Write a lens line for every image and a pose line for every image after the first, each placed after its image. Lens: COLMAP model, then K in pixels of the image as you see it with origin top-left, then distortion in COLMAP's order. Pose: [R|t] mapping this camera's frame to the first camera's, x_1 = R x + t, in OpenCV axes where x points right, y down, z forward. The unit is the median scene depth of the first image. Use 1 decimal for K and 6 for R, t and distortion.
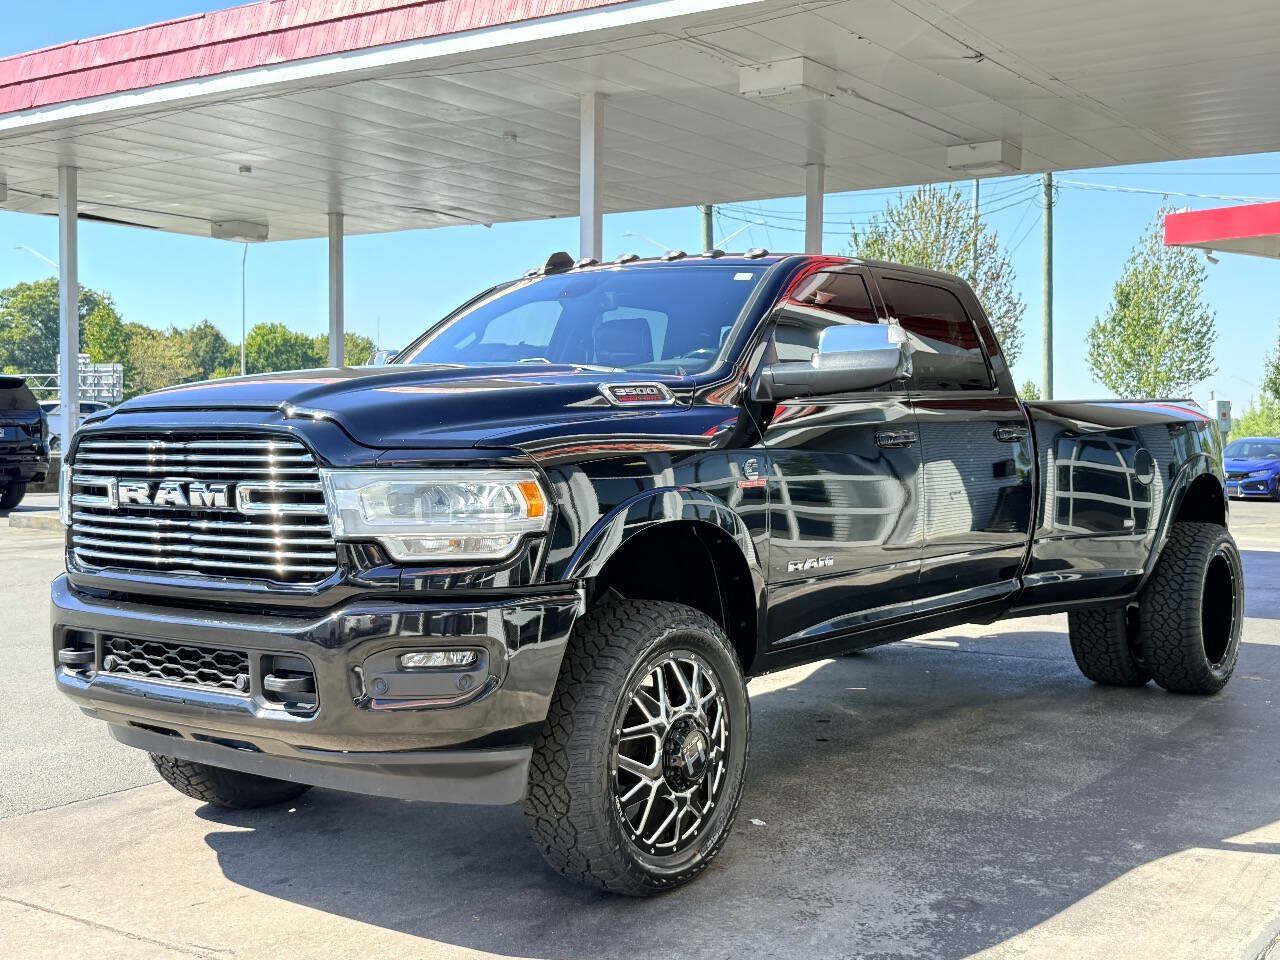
lens RADIAL K [[1470.8, 0, 635.2], [0, 1470.8, 484.3], [0, 0, 1]] dist [0.196705, -0.477088]
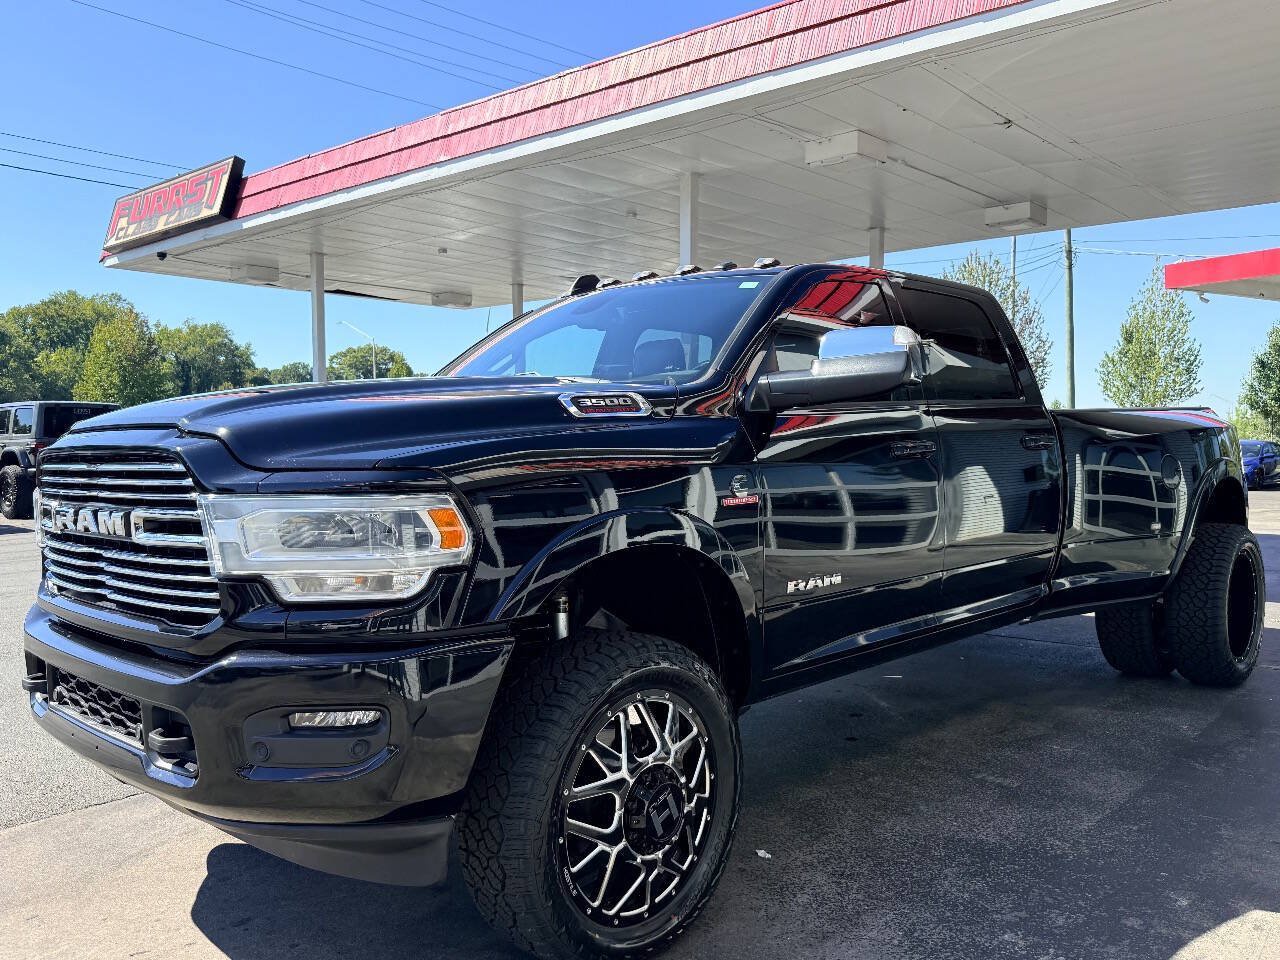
lens RADIAL K [[1049.0, 0, 635.3], [0, 1049.0, 479.2], [0, 0, 1]] dist [0.154381, -0.318874]
pose [[0.992995, -0.008753, -0.117830, 0.078803], [0.008616, 0.999961, -0.001671, -0.011448], [0.117840, 0.000644, 0.993032, 0.294365]]
